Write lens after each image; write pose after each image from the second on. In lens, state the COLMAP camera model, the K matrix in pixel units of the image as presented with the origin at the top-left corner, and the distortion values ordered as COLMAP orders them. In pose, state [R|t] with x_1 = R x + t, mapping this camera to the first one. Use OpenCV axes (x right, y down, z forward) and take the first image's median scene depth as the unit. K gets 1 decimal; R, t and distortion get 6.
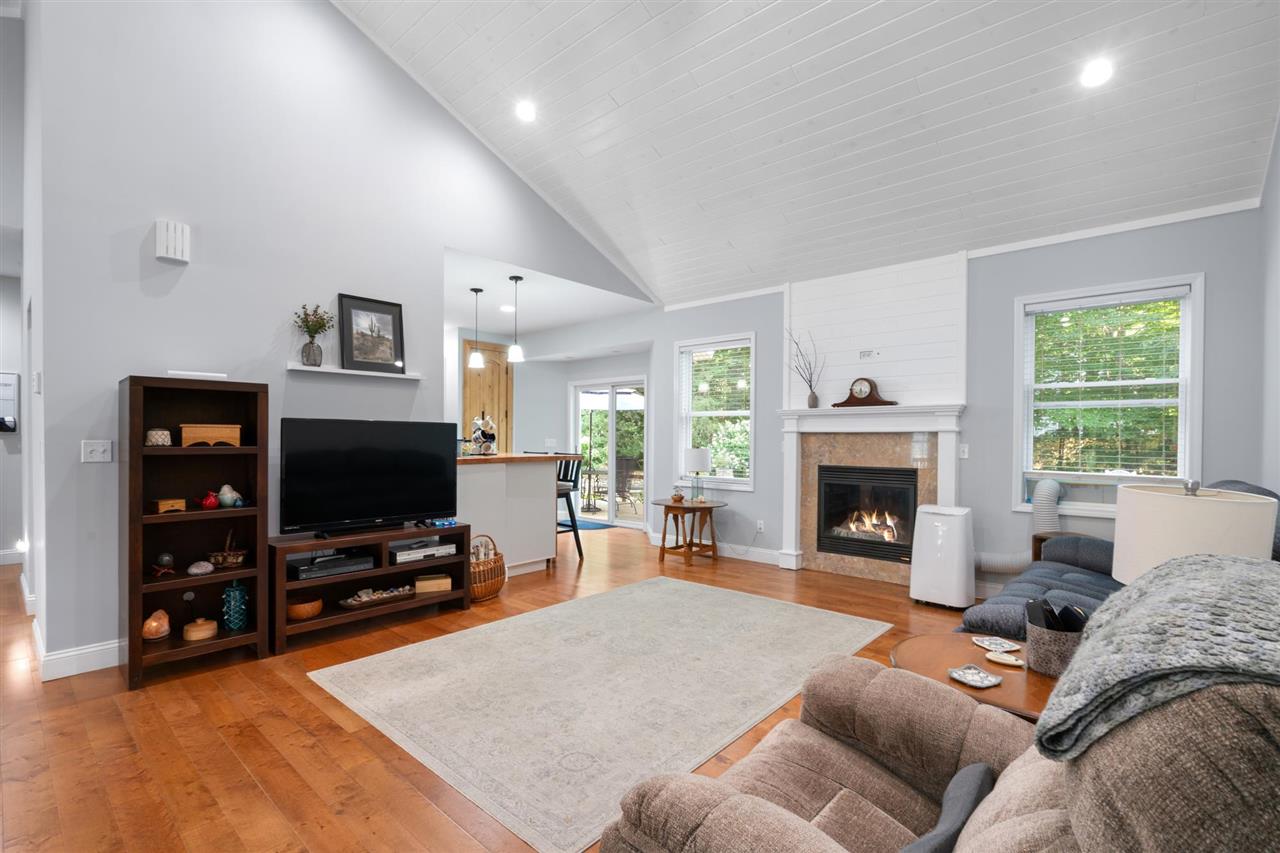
lens RADIAL K [[572.8, 0, 645.6], [0, 572.8, 438.6], [0, 0, 1]] dist [-0.001921, 0.000492]
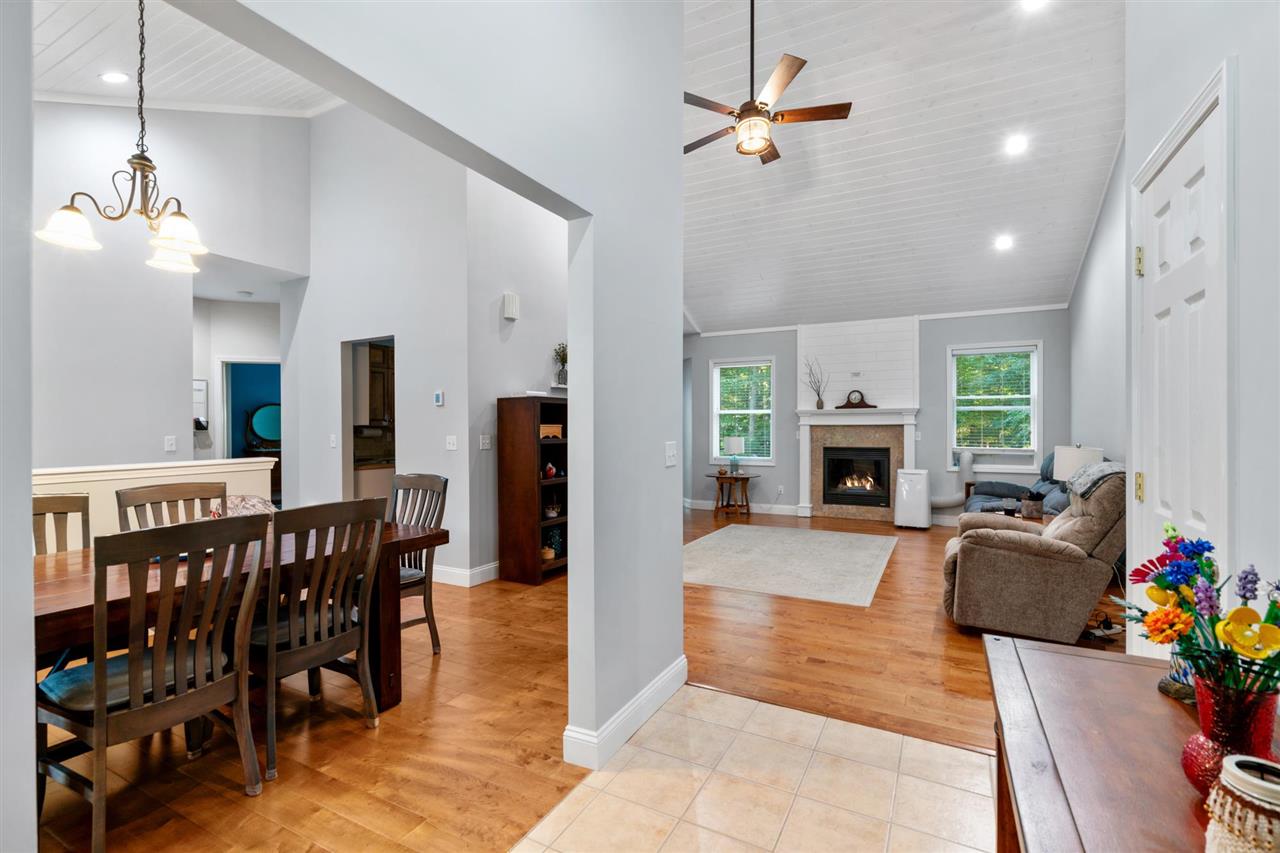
lens RADIAL K [[583.5, 0, 640.0], [0, 583.5, 426.5], [0, 0, 1]] dist [0.000224, 0.000008]
pose [[0.970421, -0.008417, 0.241273, -0.563797], [0.009162, 0.999956, -0.001966, -0.009089], [-0.241246, 0.004119, 0.970455, -0.394916]]
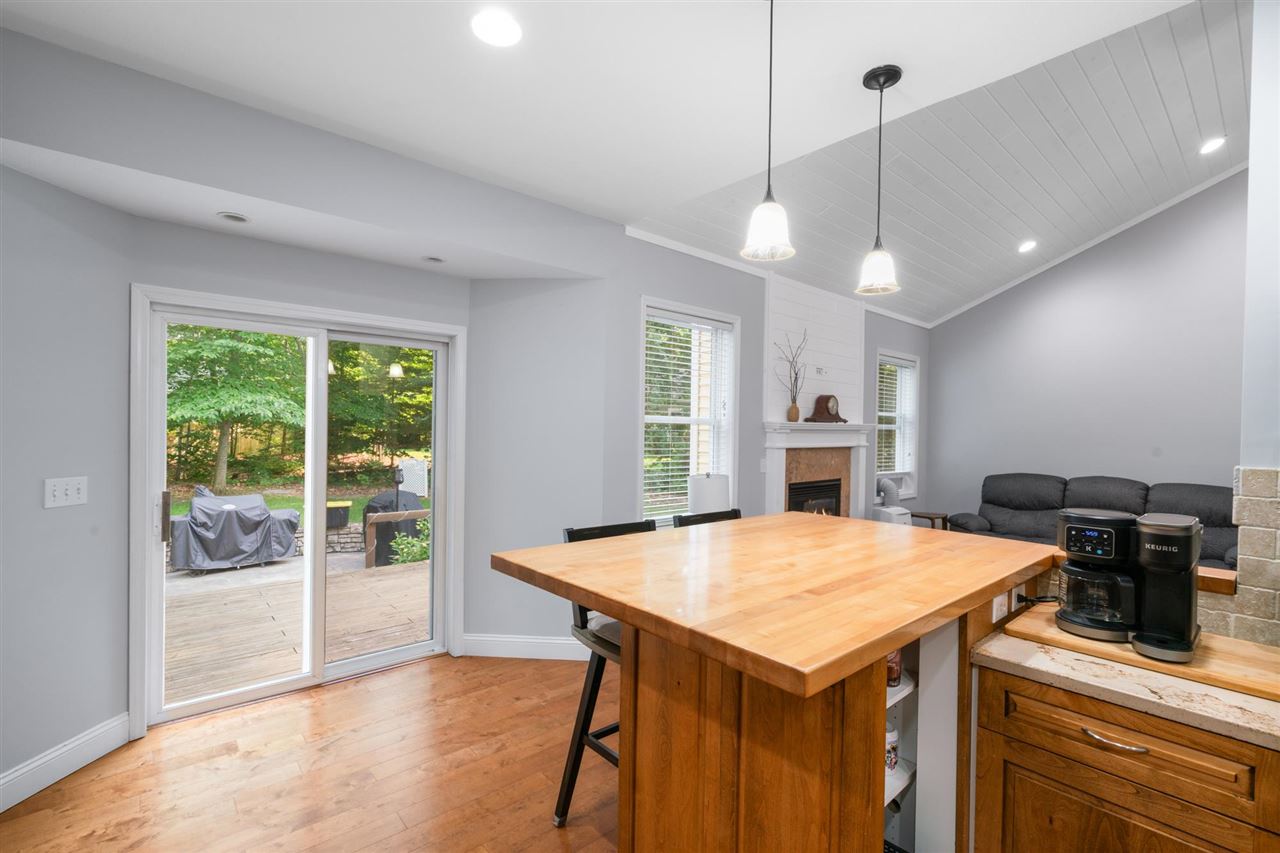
lens RADIAL K [[572.8, 0, 645.6], [0, 572.8, 438.6], [0, 0, 1]] dist [-0.001921, 0.000492]
pose [[0.120448, -0.019368, 0.992531, -0.671152], [-0.009186, 0.999745, 0.020624, -0.045013], [-0.992677, -0.011602, 0.120240, 1.175334]]
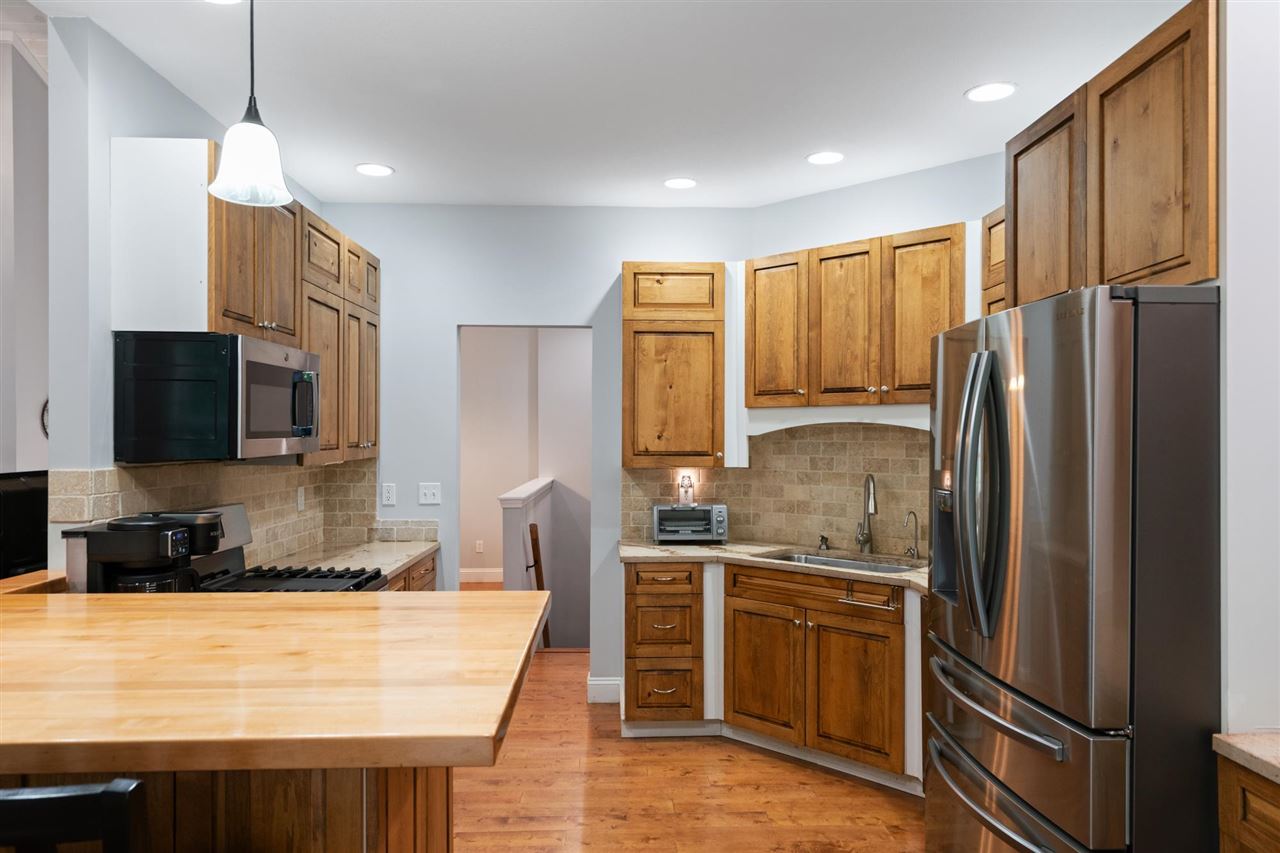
lens RADIAL K [[847.2, 0, 642.1], [0, 847.2, 436.2], [0, 0, 1]] dist [0.002670, 0.001065]
pose [[-0.725321, -0.007029, -0.688375, -0.213371], [-0.010437, 0.999945, 0.000786, -0.050185], [0.688332, 0.007755, -0.725354, 1.502962]]
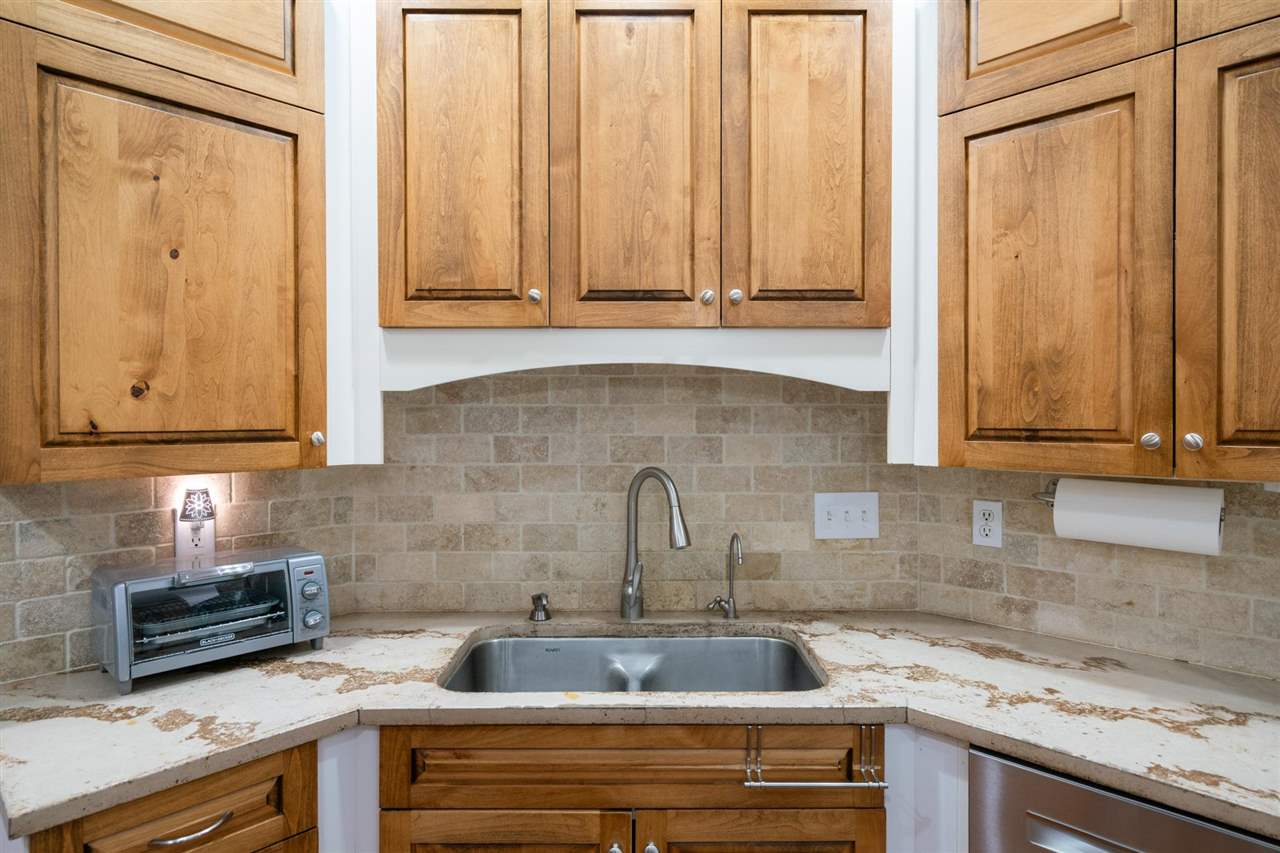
lens RADIAL K [[718.8, 0, 644.7], [0, 718.8, 419.4], [0, 0, 1]] dist [0.005954, 0.001532]
pose [[-0.043572, 0.002707, -0.999047, -0.581092], [-0.005526, 0.999980, 0.002951, -0.040103], [0.999035, 0.005649, -0.043557, 1.068563]]
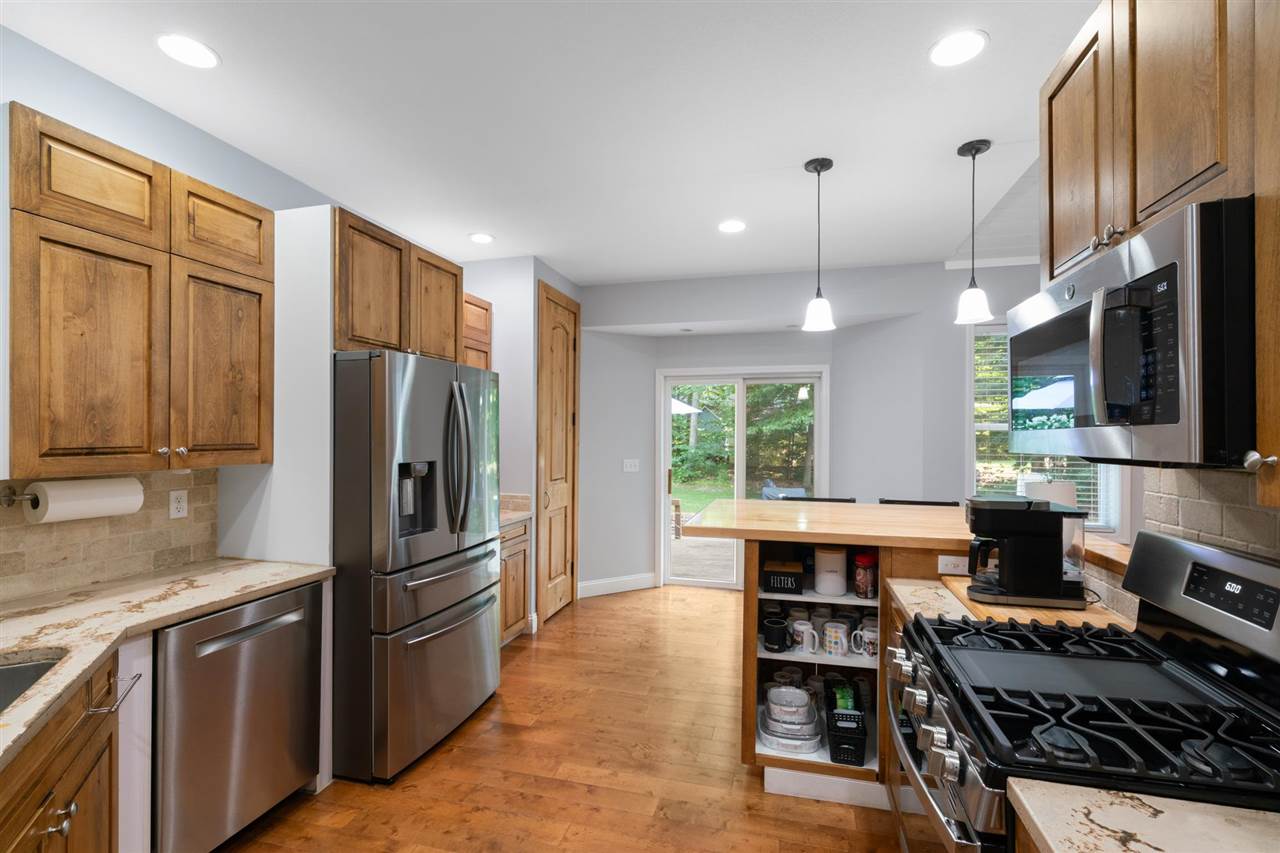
lens RADIAL K [[582.9, 0, 643.0], [0, 582.9, 438.0], [0, 0, 1]] dist [-0.000885, 0.001053]
pose [[0.893784, -0.003562, 0.448484, -0.733964], [0.002503, 0.999993, 0.002954, -0.042596], [-0.448491, -0.001518, 0.893786, 0.724203]]
